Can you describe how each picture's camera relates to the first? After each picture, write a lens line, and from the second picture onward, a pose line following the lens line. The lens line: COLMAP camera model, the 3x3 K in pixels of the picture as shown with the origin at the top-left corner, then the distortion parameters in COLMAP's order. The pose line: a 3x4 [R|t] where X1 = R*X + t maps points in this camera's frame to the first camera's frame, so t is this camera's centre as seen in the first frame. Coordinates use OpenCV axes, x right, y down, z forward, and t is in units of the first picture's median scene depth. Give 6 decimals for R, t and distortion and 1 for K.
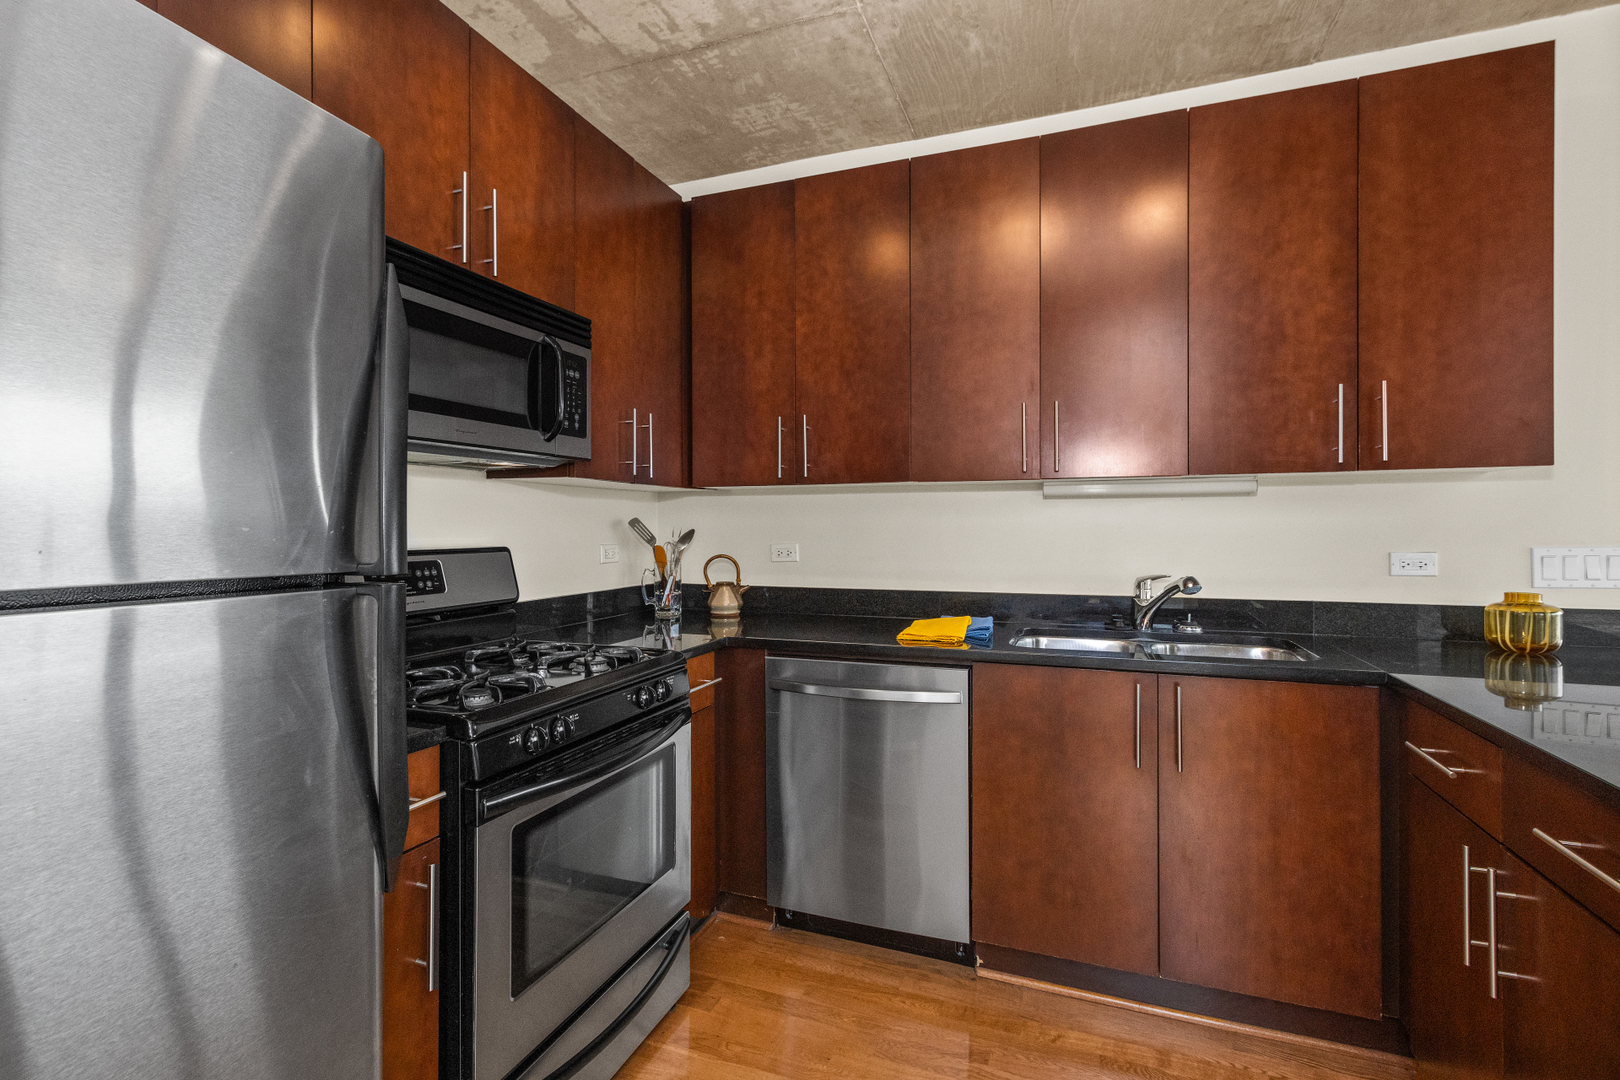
lens RADIAL K [[764.2, 0, 801.4], [0, 764.2, 524.5], [0, 0, 1]] dist [0.016062, -0.000182]
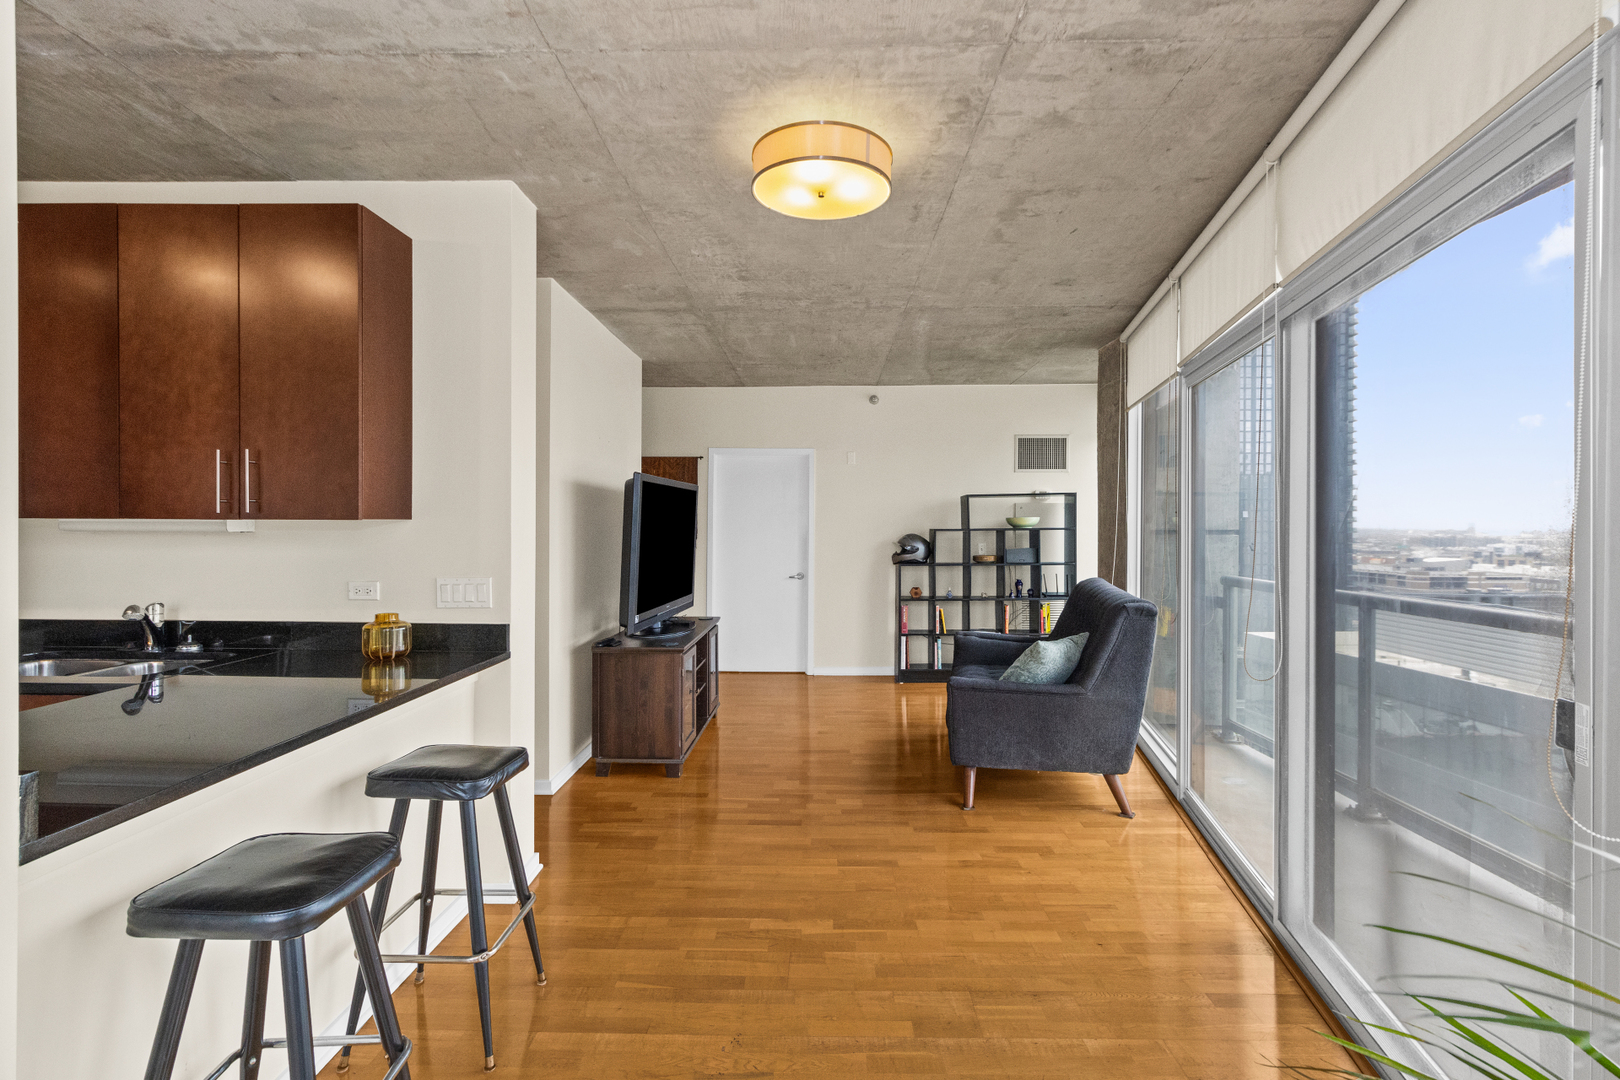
lens RADIAL K [[764.2, 0, 807.3], [0, 764.2, 533.4], [0, 0, 1]] dist [0.016062, -0.000182]
pose [[0.945188, 0.008469, 0.326416, 1.177944], [-0.010822, 0.999927, 0.005394, -0.063581], [-0.326346, -0.008630, 0.945211, -0.474873]]
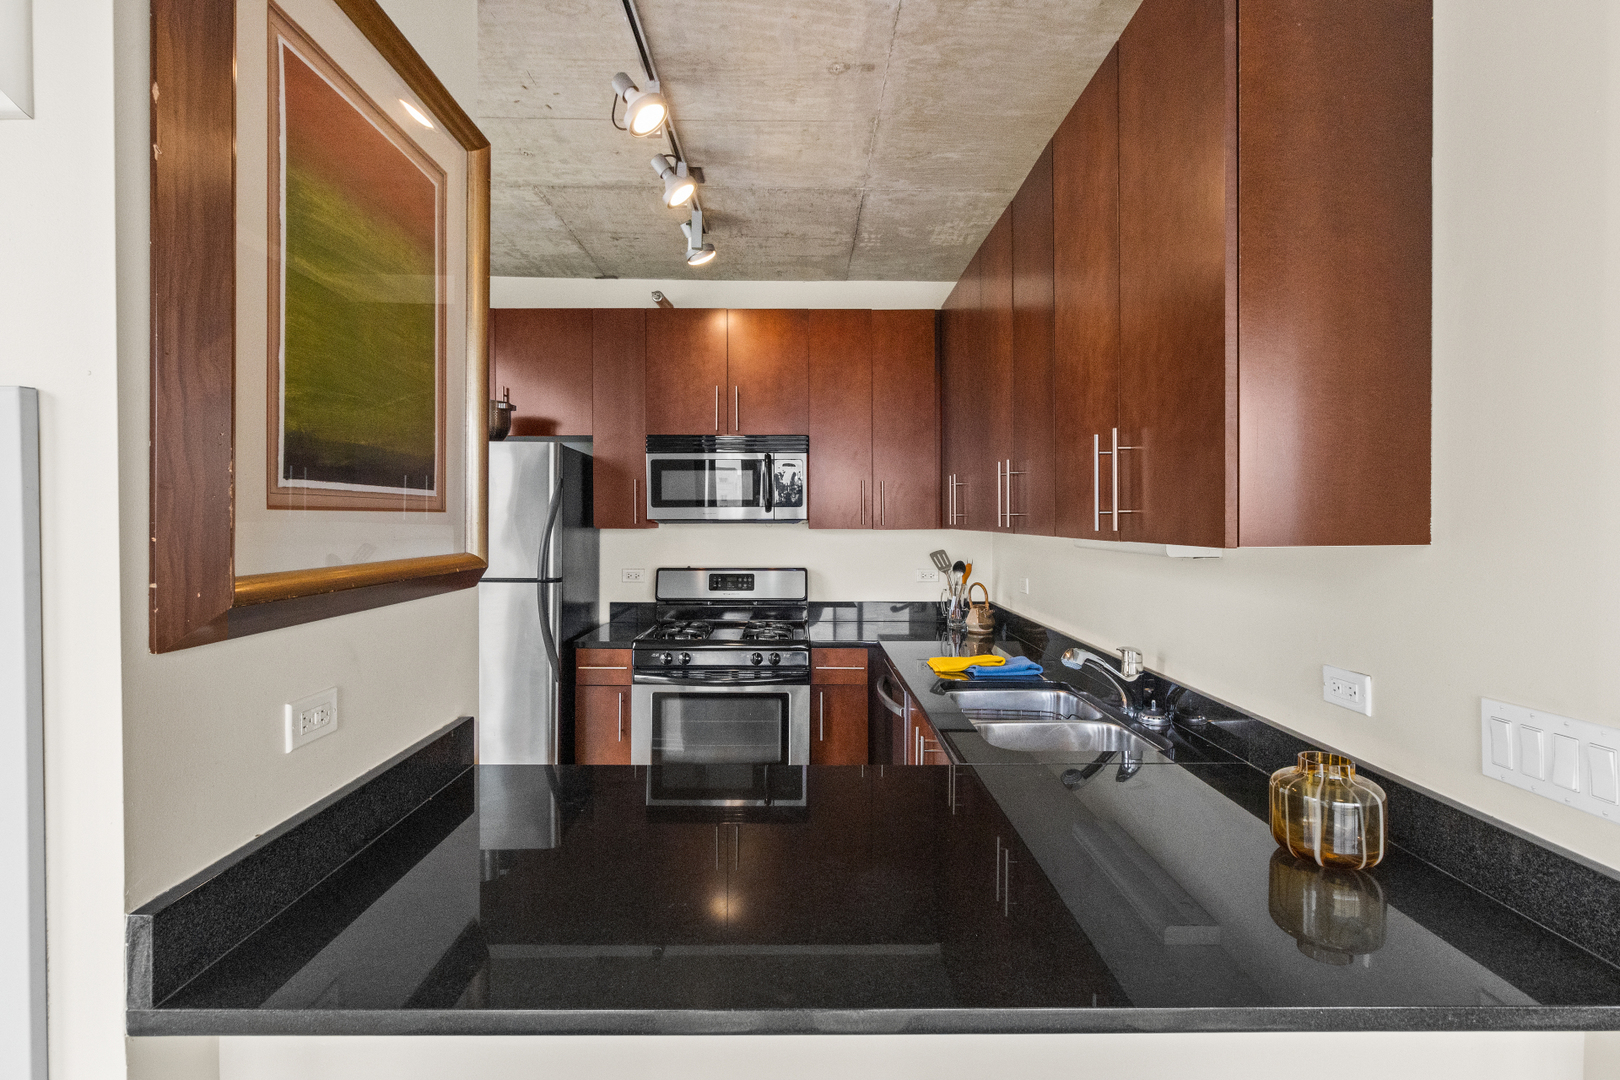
lens RADIAL K [[764.2, 0, 796.9], [0, 764.2, 534.4], [0, 0, 1]] dist [0.016062, -0.000182]
pose [[0.350535, 0.021782, -0.936296, 1.334742], [-0.002545, 0.999748, 0.022305, -0.093343], [0.936546, -0.005436, 0.350502, 0.417500]]
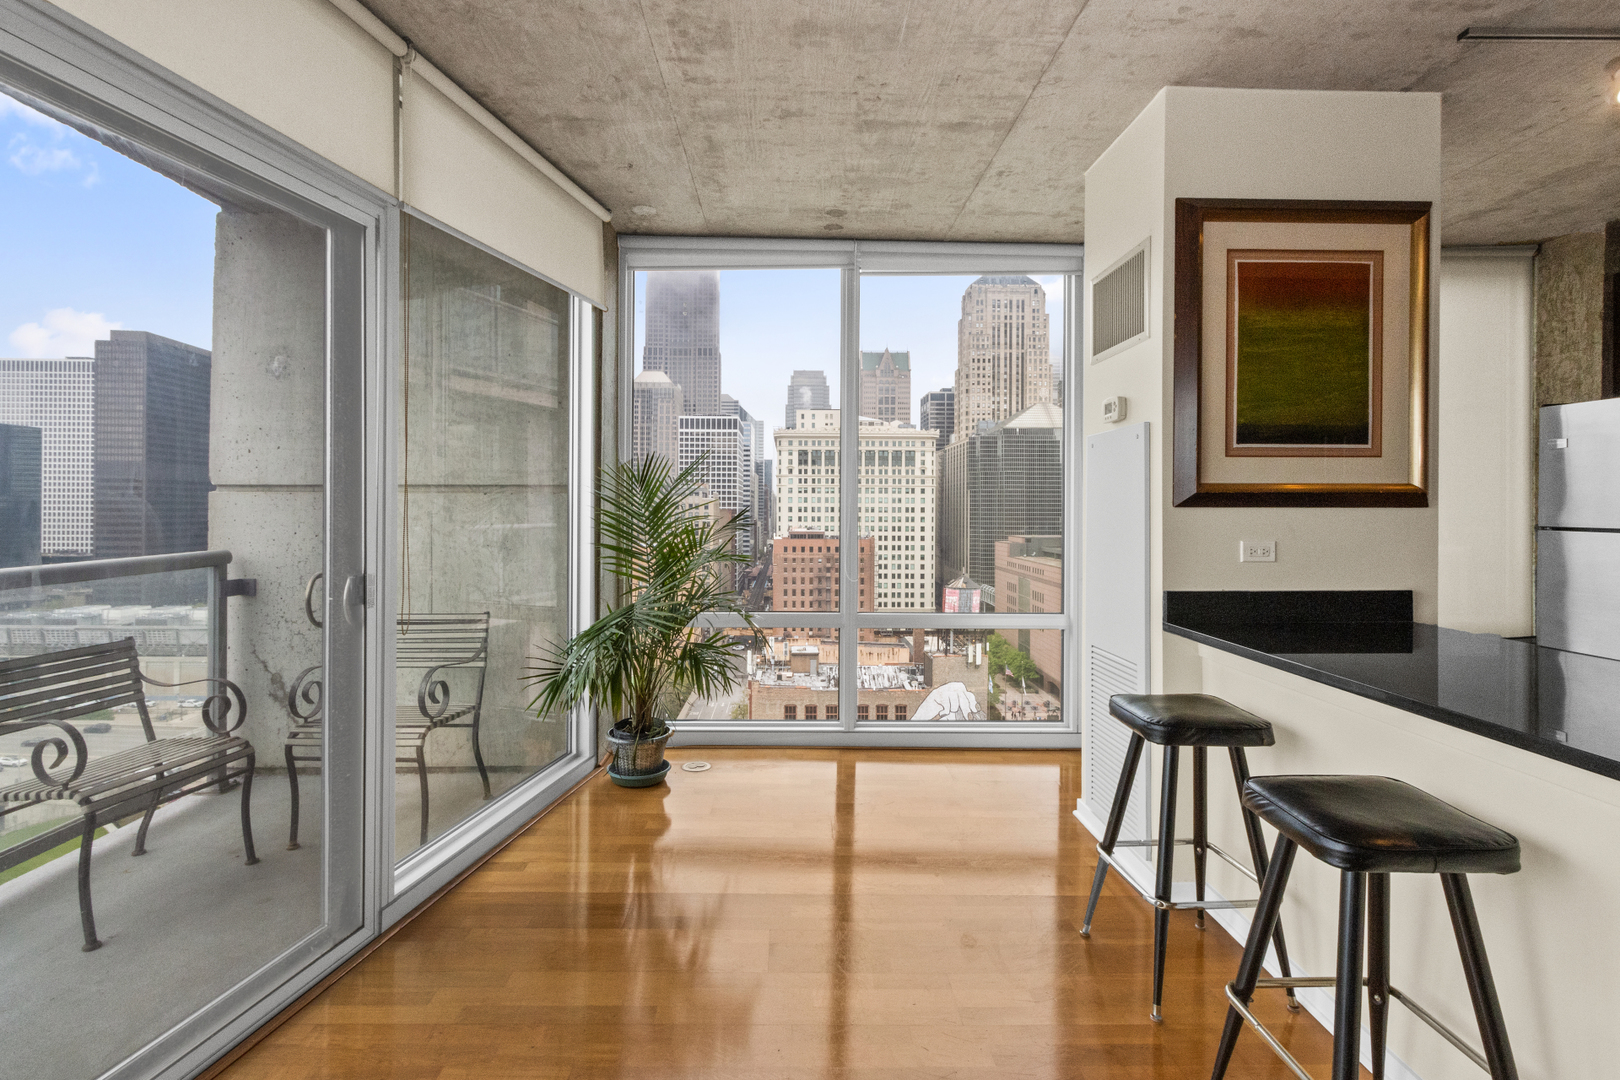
lens RADIAL K [[764.2, 0, 807.7], [0, 764.2, 504.6], [0, 0, 1]] dist [0.016062, -0.000182]
pose [[-0.929829, 0.001485, -0.367988, 1.819985], [0.000862, 0.999998, 0.001857, -0.023496], [0.367990, 0.001410, -0.929829, 1.173192]]
